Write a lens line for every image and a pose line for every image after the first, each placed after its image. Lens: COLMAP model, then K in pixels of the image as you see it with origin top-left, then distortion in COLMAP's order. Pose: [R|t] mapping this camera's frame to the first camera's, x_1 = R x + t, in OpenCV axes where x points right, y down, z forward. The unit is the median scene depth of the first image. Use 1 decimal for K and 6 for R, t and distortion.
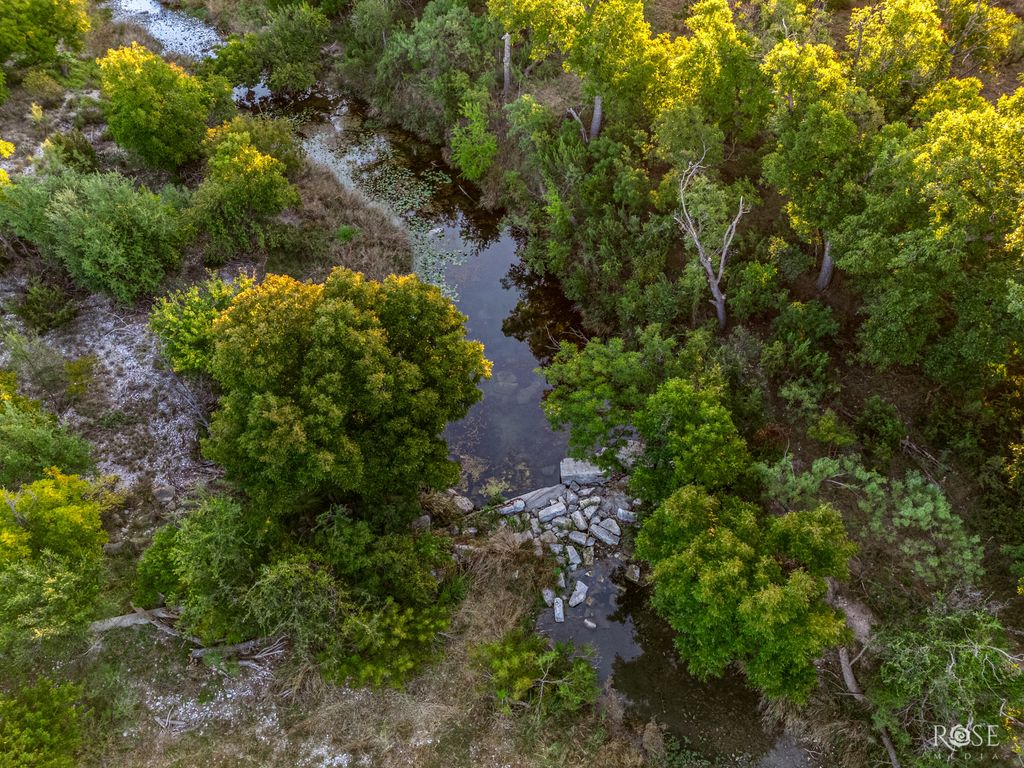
lens RADIAL K [[751.5, 0, 515.4], [0, 751.5, 386.5], [0, 0, 1]] dist [0.074526, -0.062200]
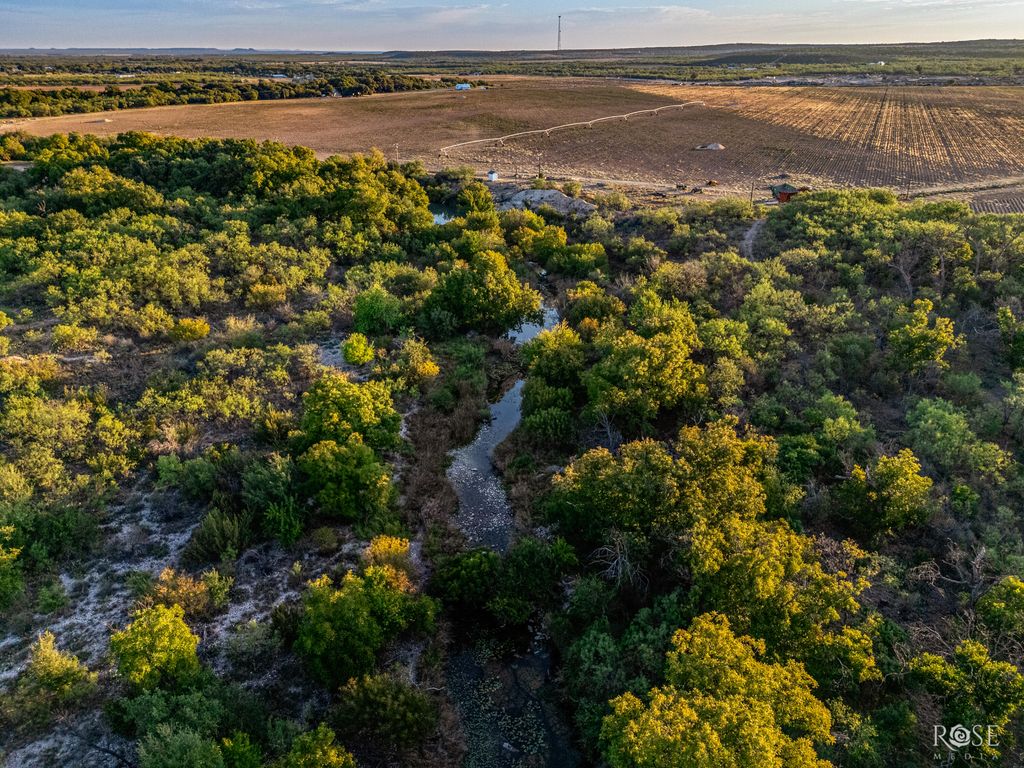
lens RADIAL K [[751.5, 0, 515.4], [0, 751.5, 386.5], [0, 0, 1]] dist [0.074526, -0.062200]
pose [[0.804684, 0.260673, -0.533417, 0.241033], [-0.450822, 0.852901, -0.263286, -0.557330], [0.386320, 0.452338, 0.803832, 0.093292]]
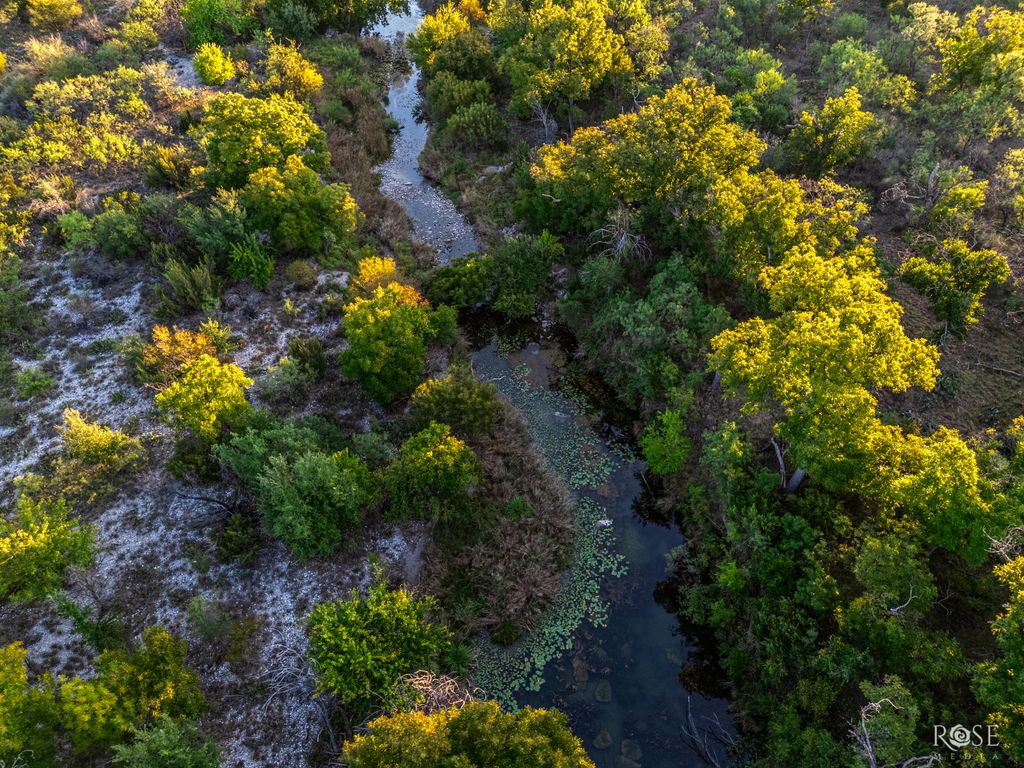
lens RADIAL K [[751.5, 0, 515.4], [0, 751.5, 386.5], [0, 0, 1]] dist [0.074526, -0.062200]
pose [[0.942914, 0.246593, -0.223842, -0.045795], [-0.257448, 0.966081, -0.020201, -0.387744], [0.211268, 0.076675, 0.974416, 0.004600]]
